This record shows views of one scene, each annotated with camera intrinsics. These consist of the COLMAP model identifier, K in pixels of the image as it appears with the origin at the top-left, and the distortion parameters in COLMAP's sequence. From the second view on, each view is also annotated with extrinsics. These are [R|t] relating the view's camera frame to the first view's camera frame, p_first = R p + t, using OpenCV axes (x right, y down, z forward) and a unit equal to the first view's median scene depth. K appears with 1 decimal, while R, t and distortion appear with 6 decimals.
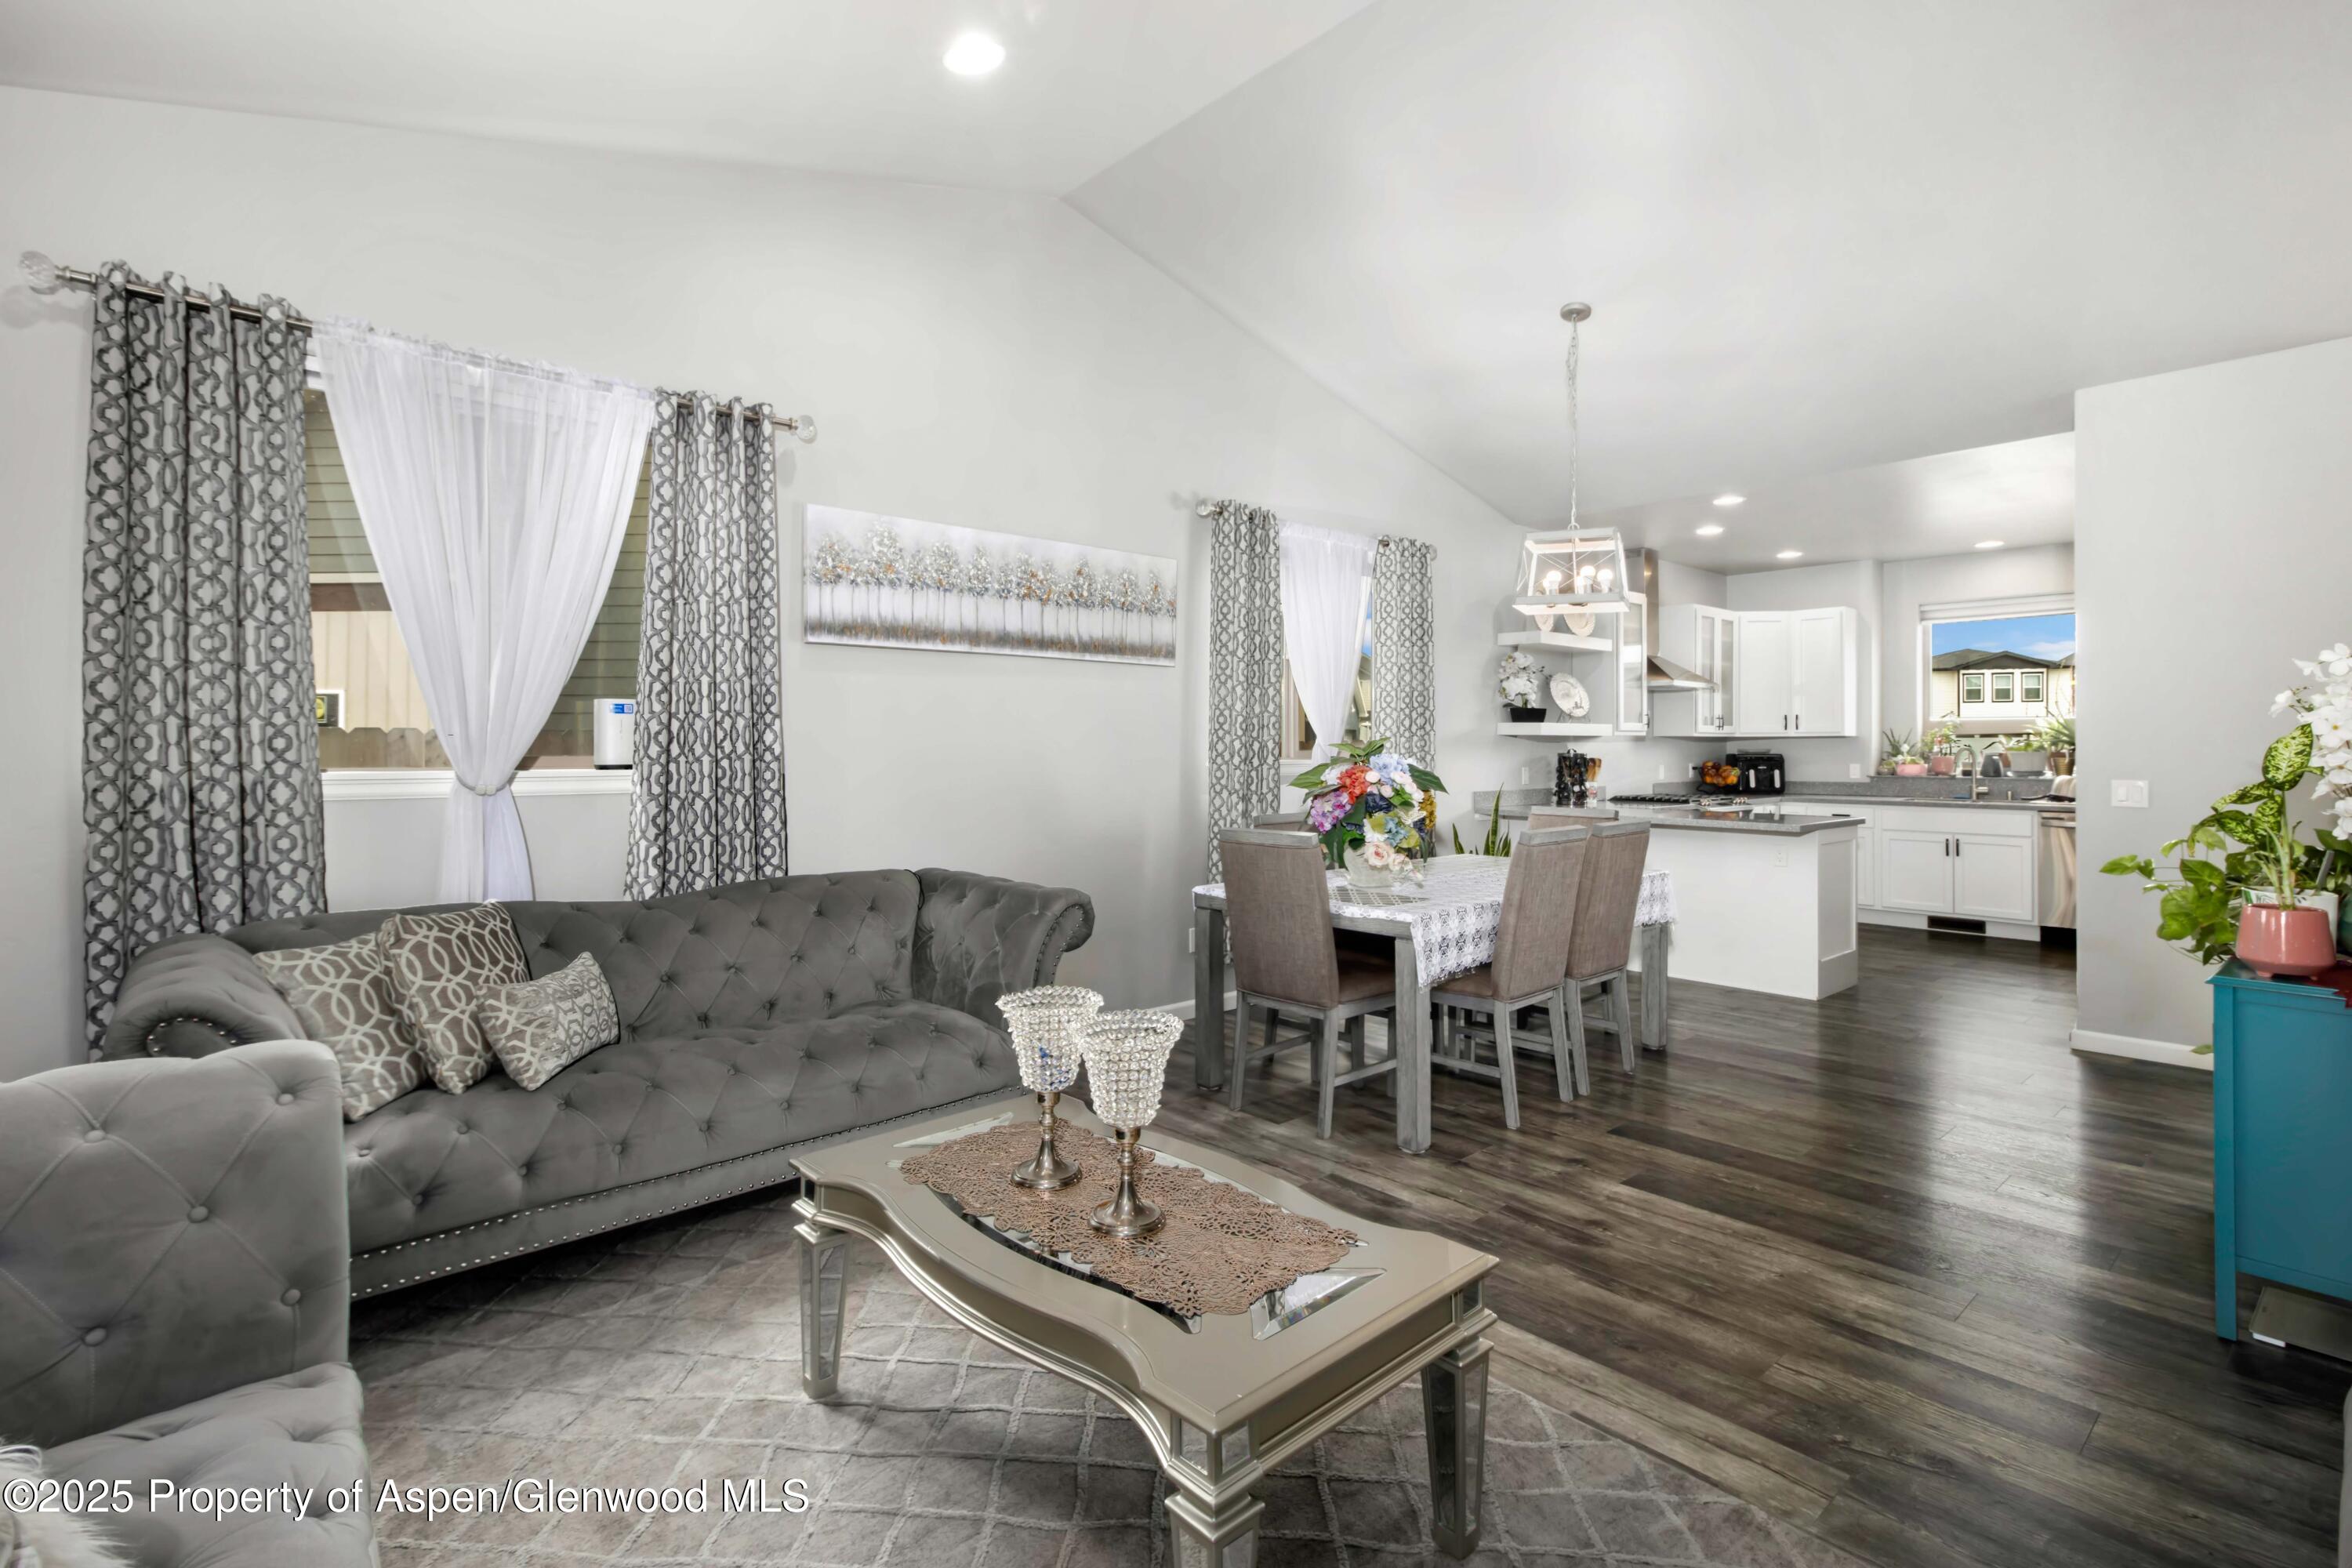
lens RADIAL K [[1076.2, 0, 1163.2], [0, 1076.2, 766.2], [0, 0, 1]] dist [0.027059, 0.000038]
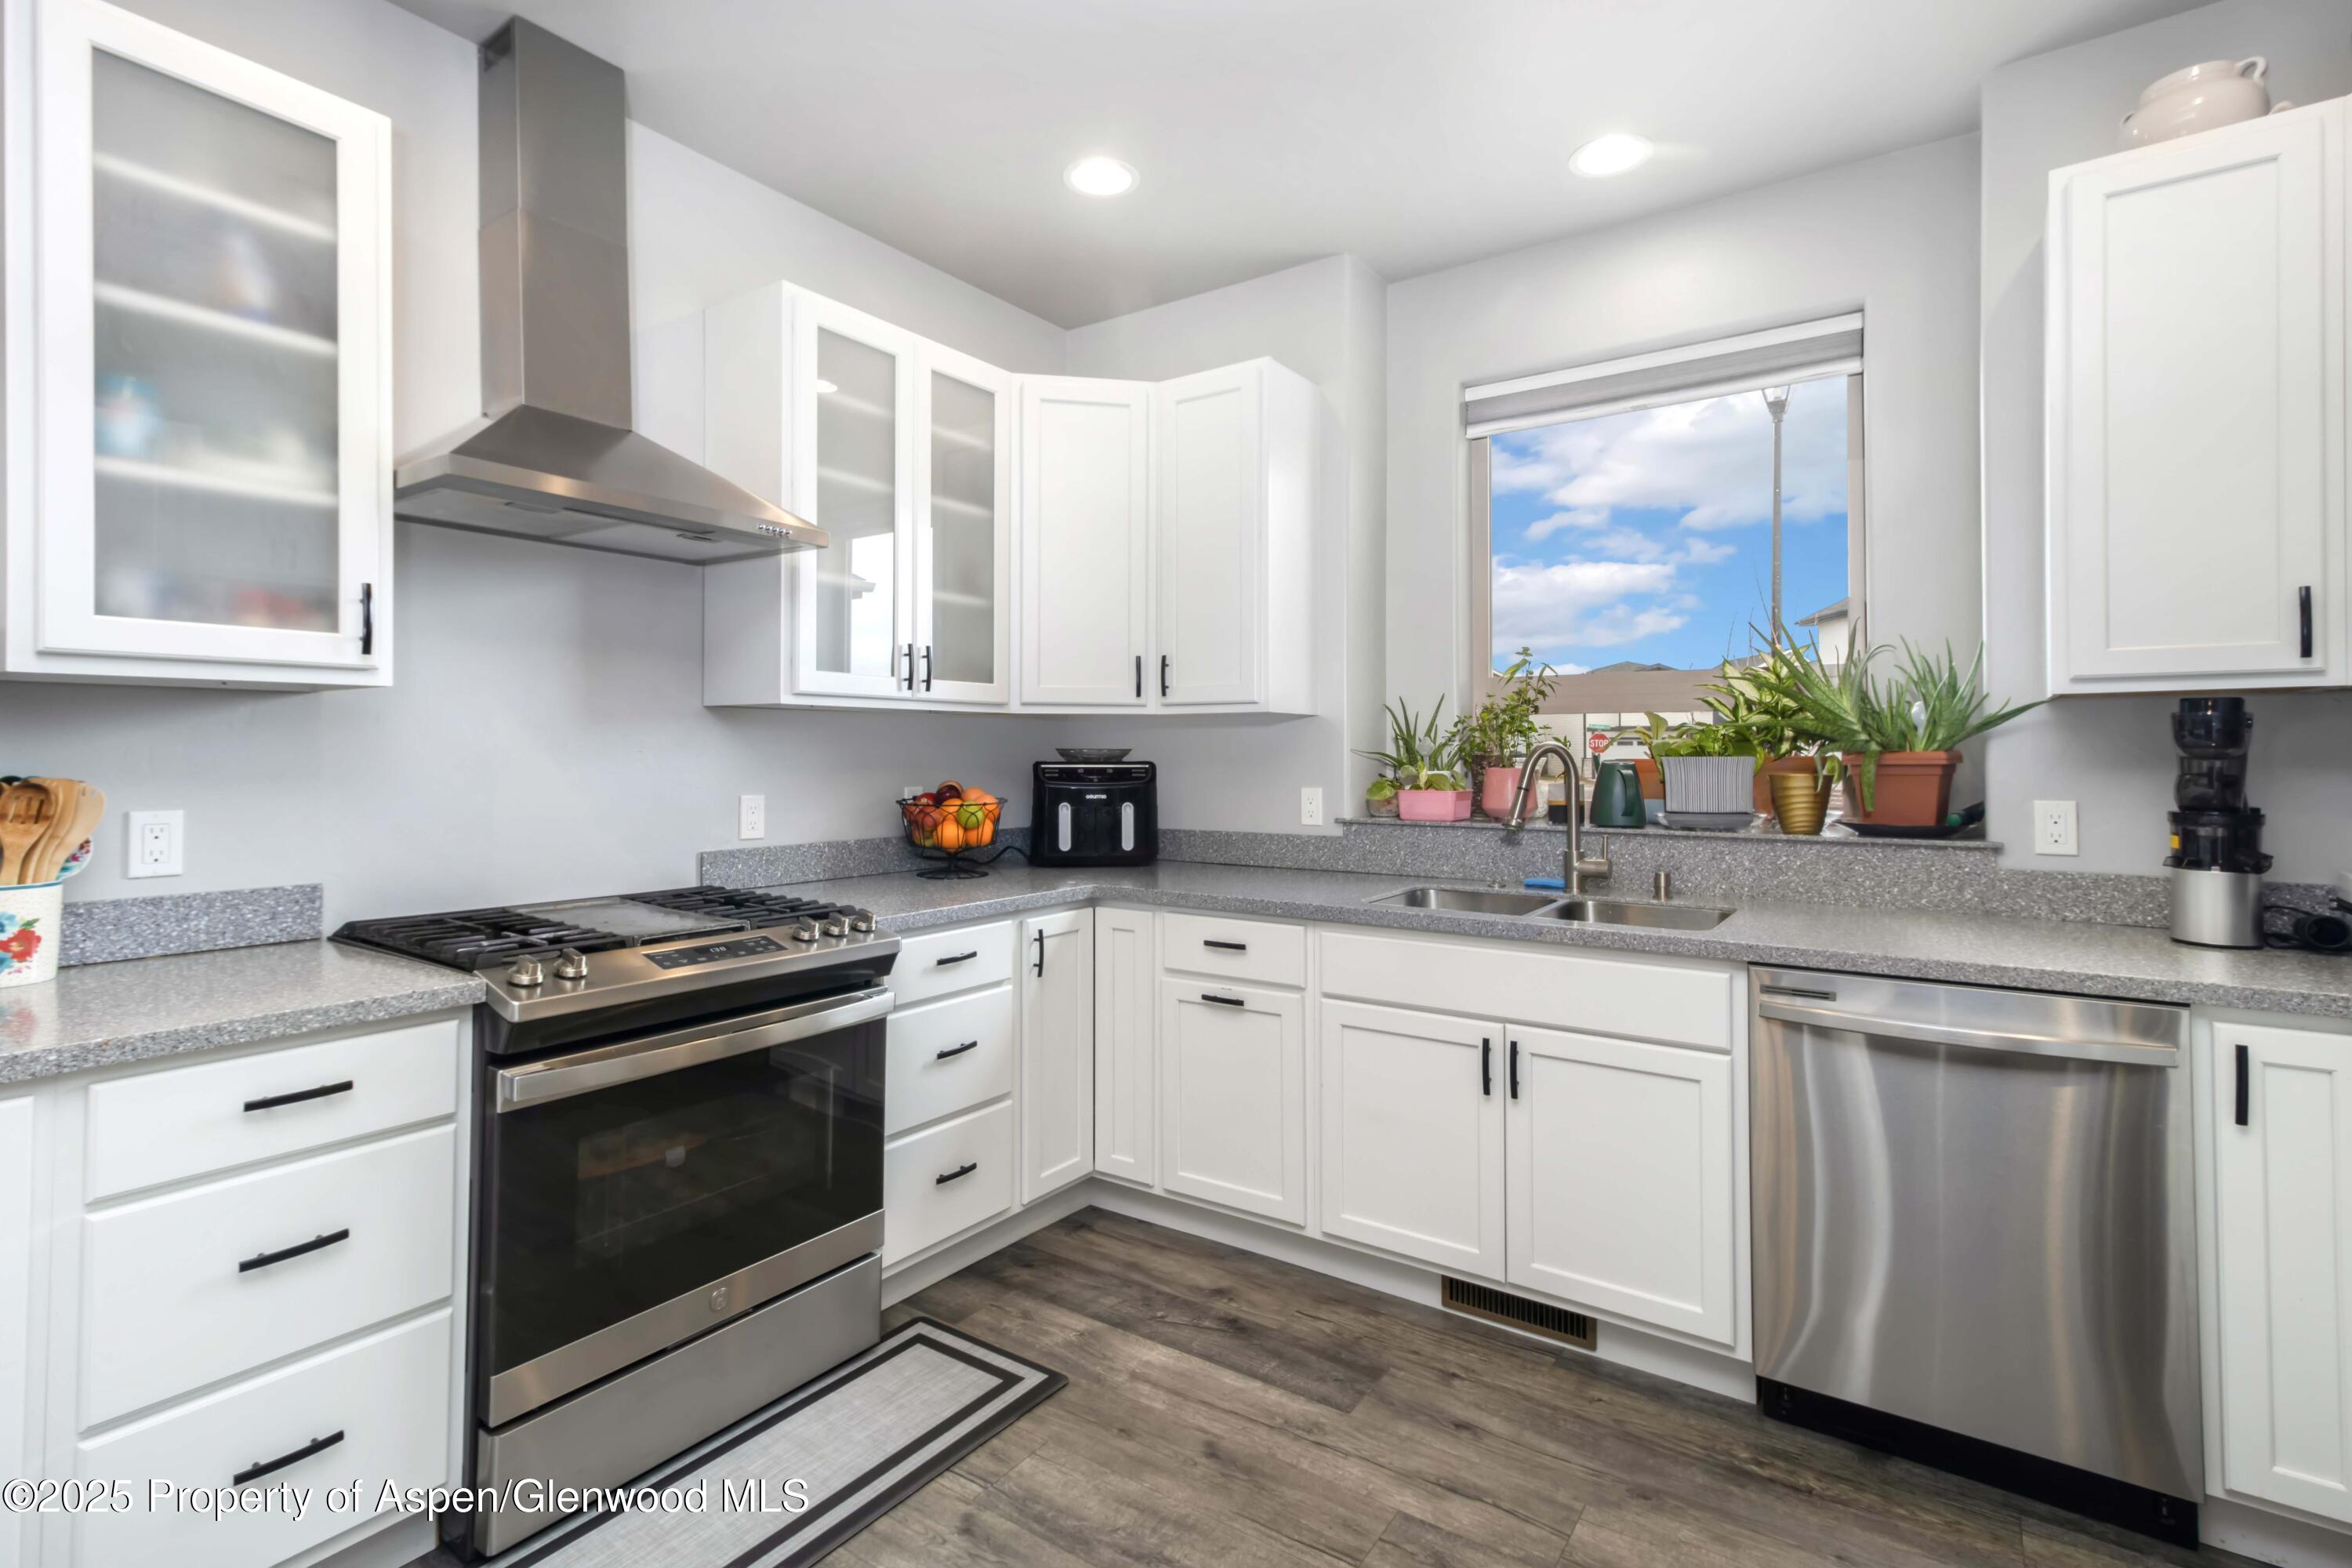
lens RADIAL K [[1152.0, 0, 1105.6], [0, 1152.0, 758.2], [0, 0, 1]] dist [0.035202, 0.000070]
pose [[0.980083, -0.000792, 0.198589, 0.573488], [0.002563, 0.999959, -0.008661, -0.010351], [-0.198574, 0.008997, 0.980045, 0.732851]]
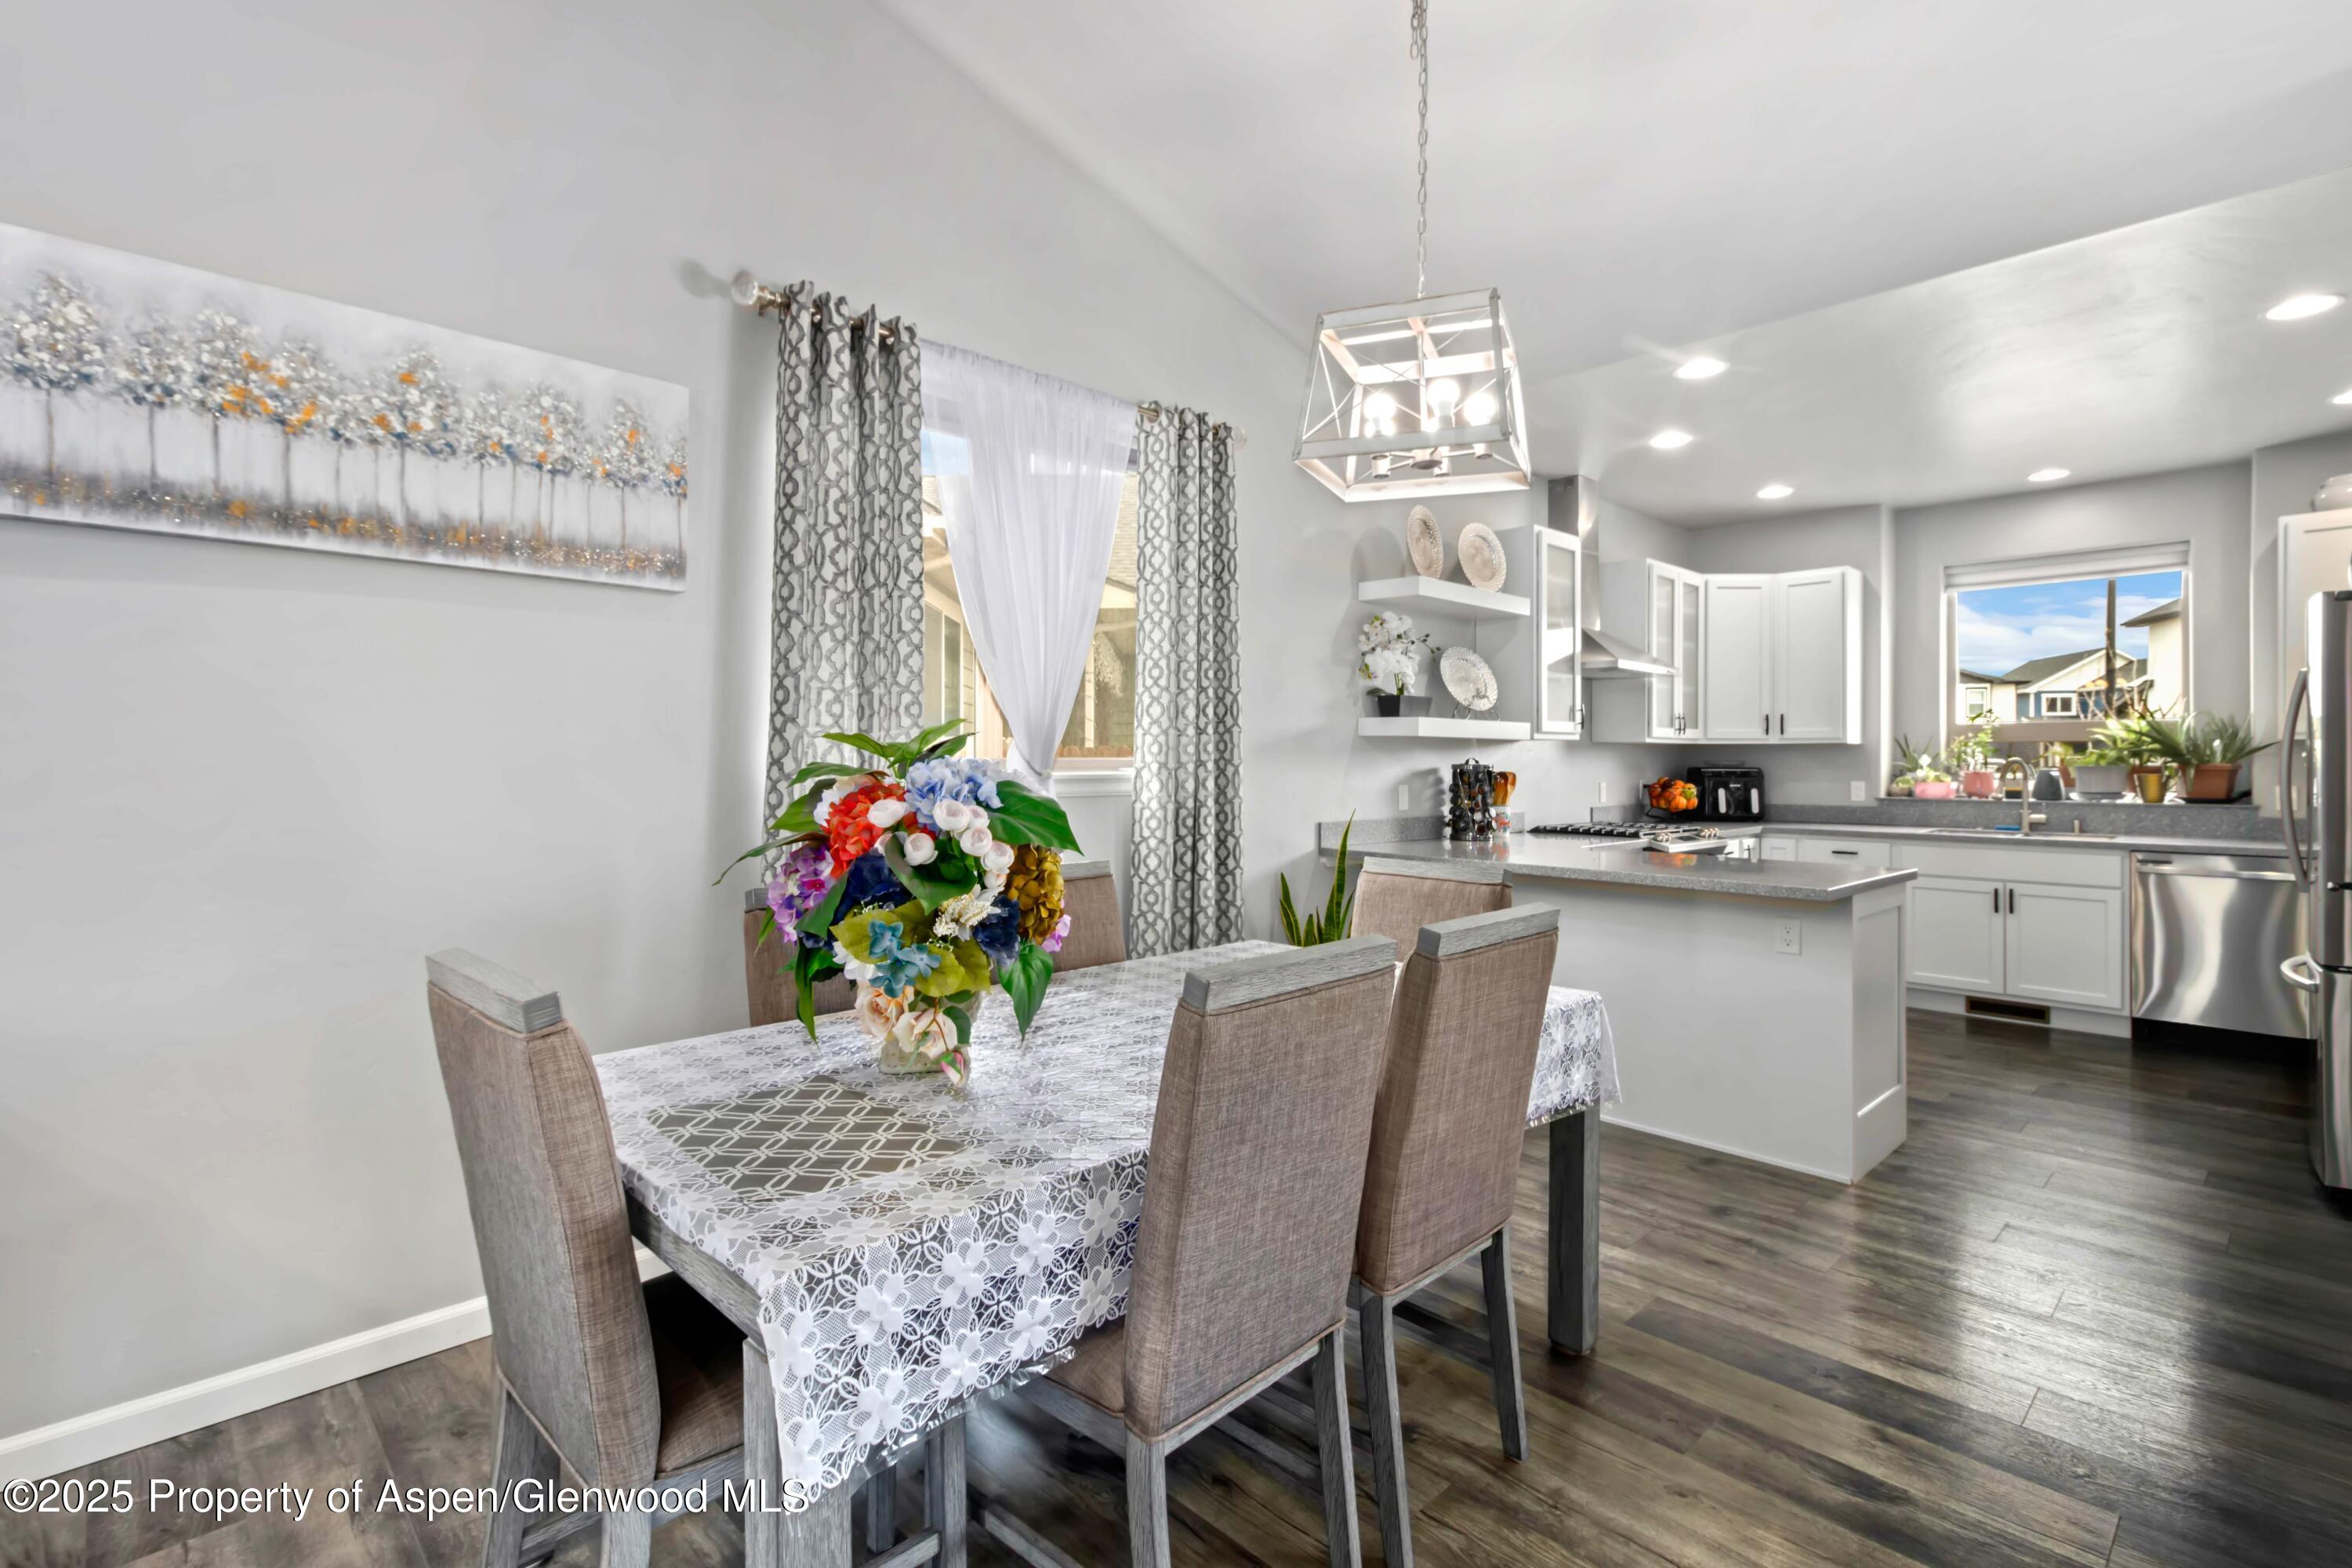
lens RADIAL K [[1071.5, 0, 1176.0], [0, 1071.5, 784.0], [0, 0, 1]] dist [0.025018, 0.000030]
pose [[0.998884, 0.002926, 0.047146, 0.163638], [-0.003080, 0.999990, 0.003192, -0.001409], [-0.047136, -0.003333, 0.998883, 0.340208]]
